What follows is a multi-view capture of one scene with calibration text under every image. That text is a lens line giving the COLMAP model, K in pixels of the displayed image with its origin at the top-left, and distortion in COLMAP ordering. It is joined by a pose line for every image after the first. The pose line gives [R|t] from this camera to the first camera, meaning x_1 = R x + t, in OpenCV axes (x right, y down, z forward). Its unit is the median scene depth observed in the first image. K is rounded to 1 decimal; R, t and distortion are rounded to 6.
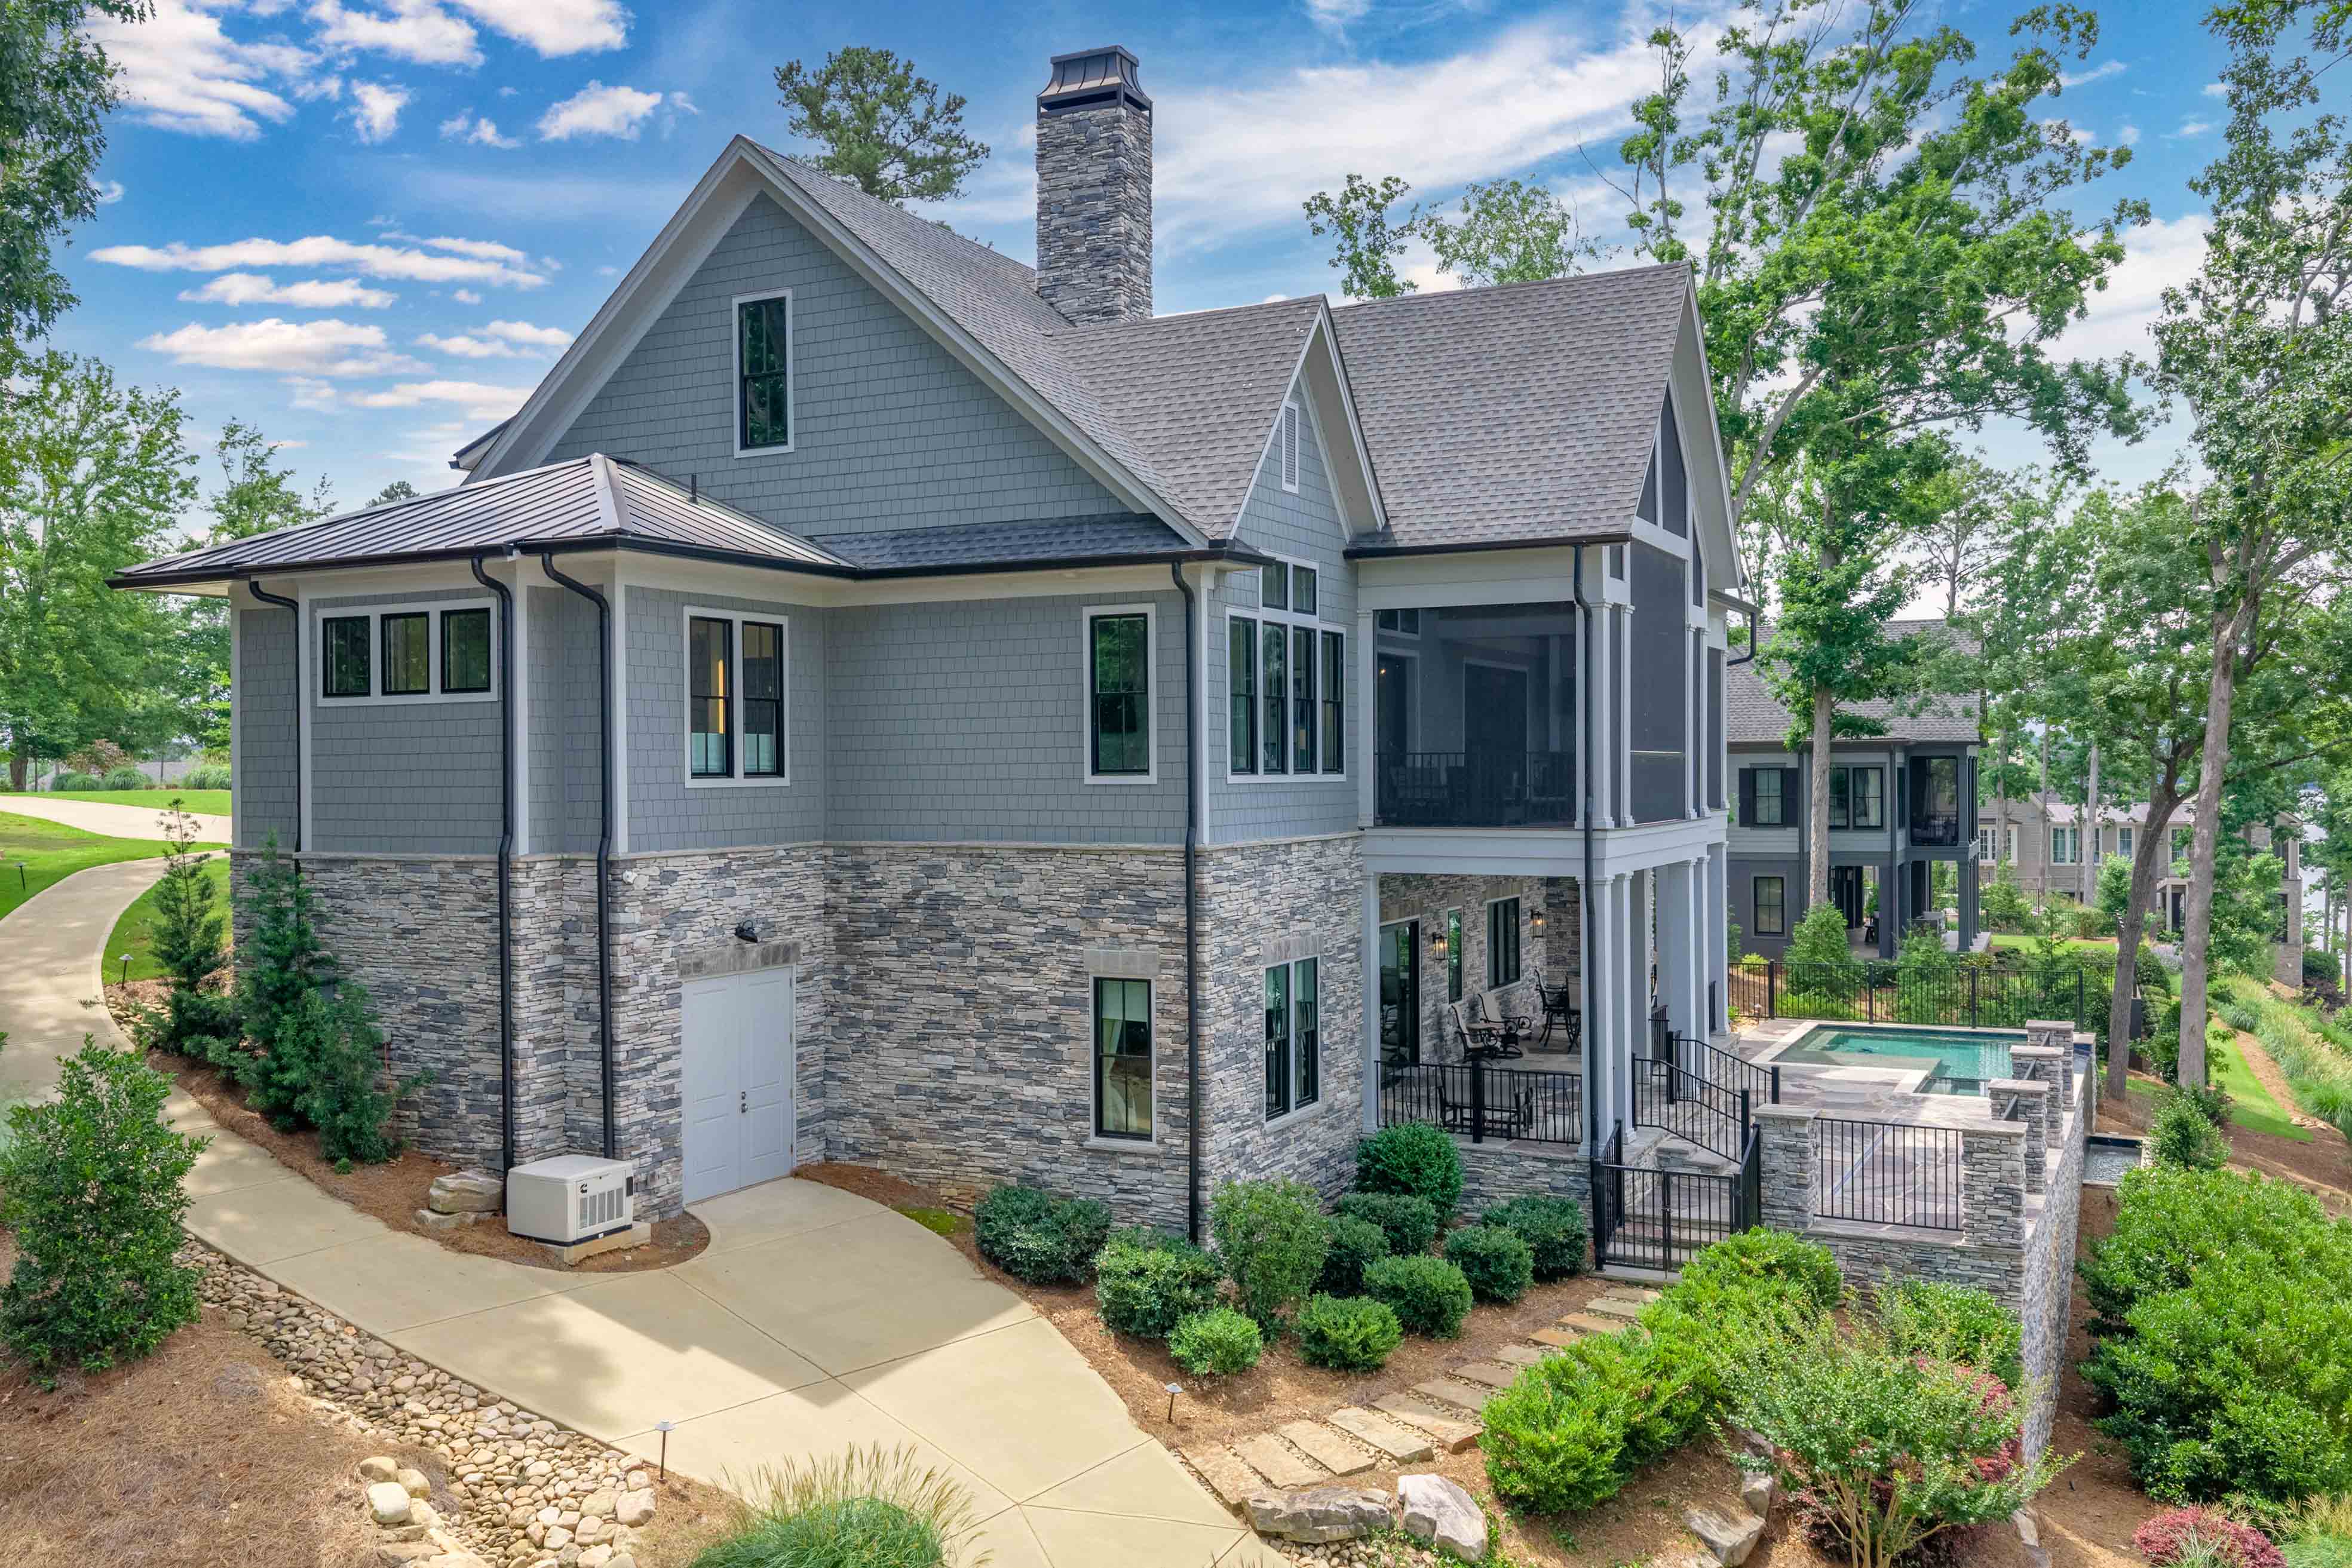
lens RADIAL K [[1956.4, 0, 1176.0], [0, 1956.4, 784.0], [0, 0, 1]] dist [0.040176, -0.073728]
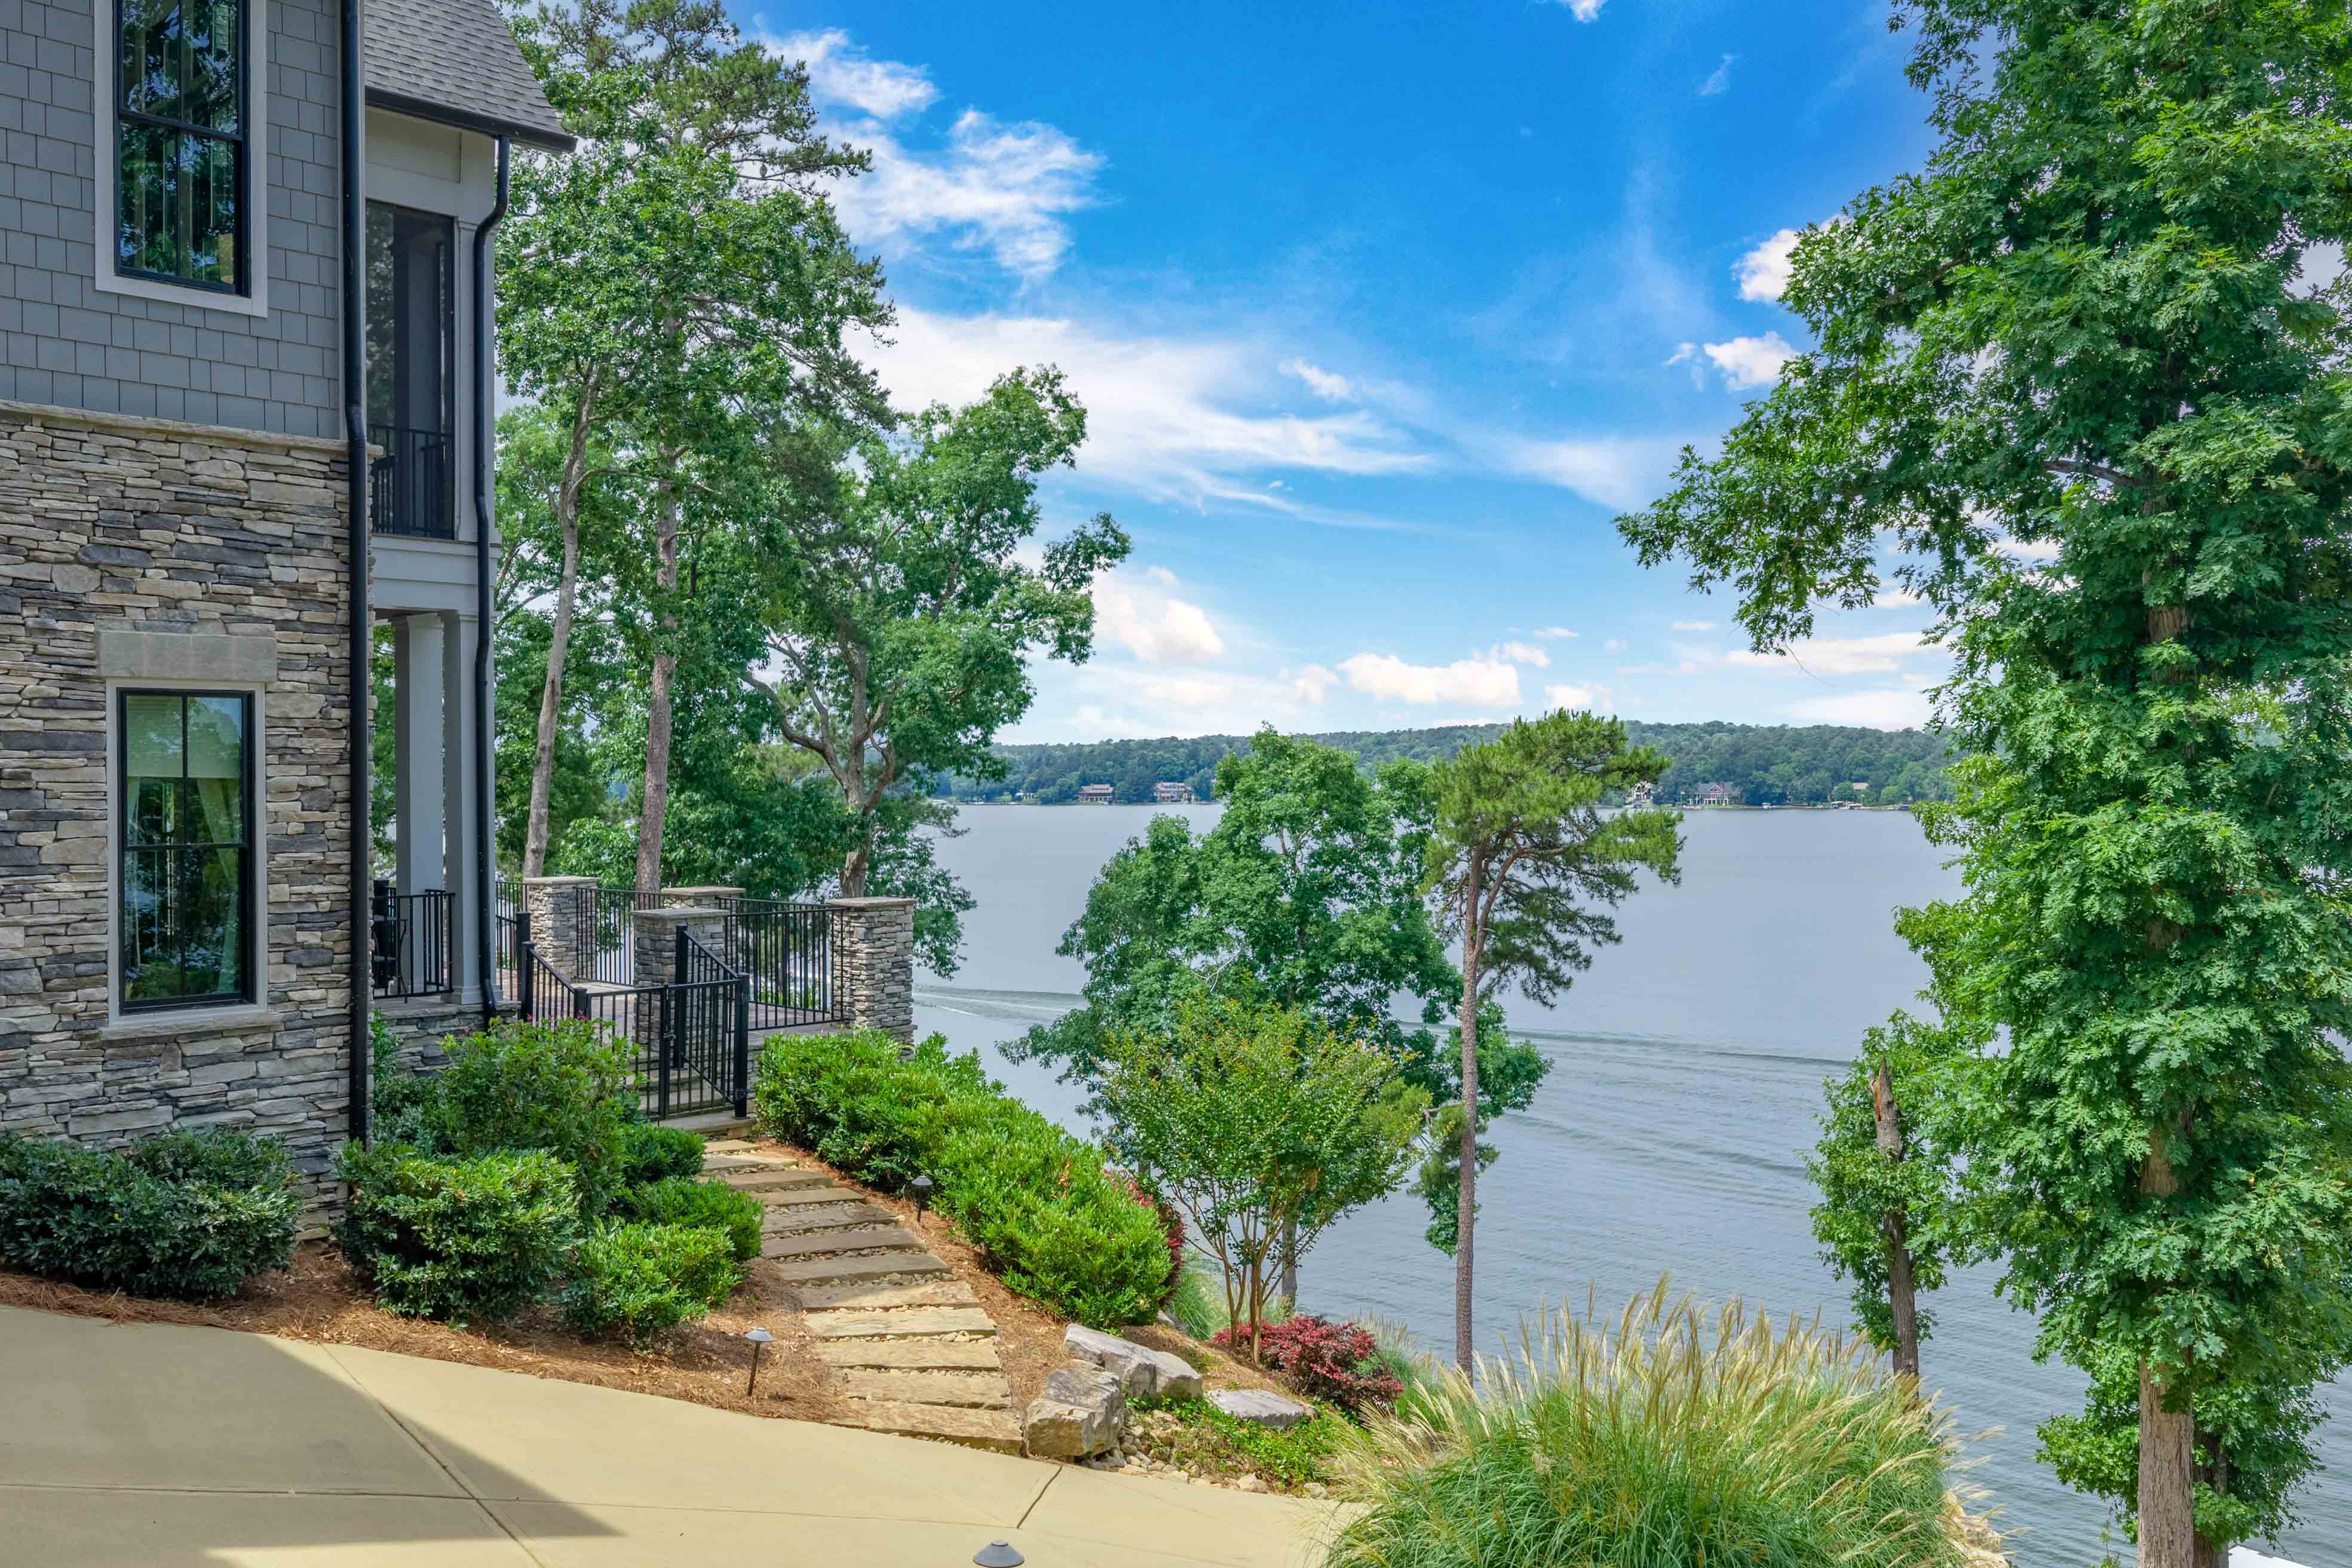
lens RADIAL K [[1956.4, 0, 1176.0], [0, 1956.4, 784.0], [0, 0, 1]] dist [0.040176, -0.073728]
pose [[0.289625, 0.002669, 0.957136, -0.440555], [0.008156, 0.999953, -0.005256, 0.128811], [-0.957105, 0.009329, 0.289590, 0.612882]]
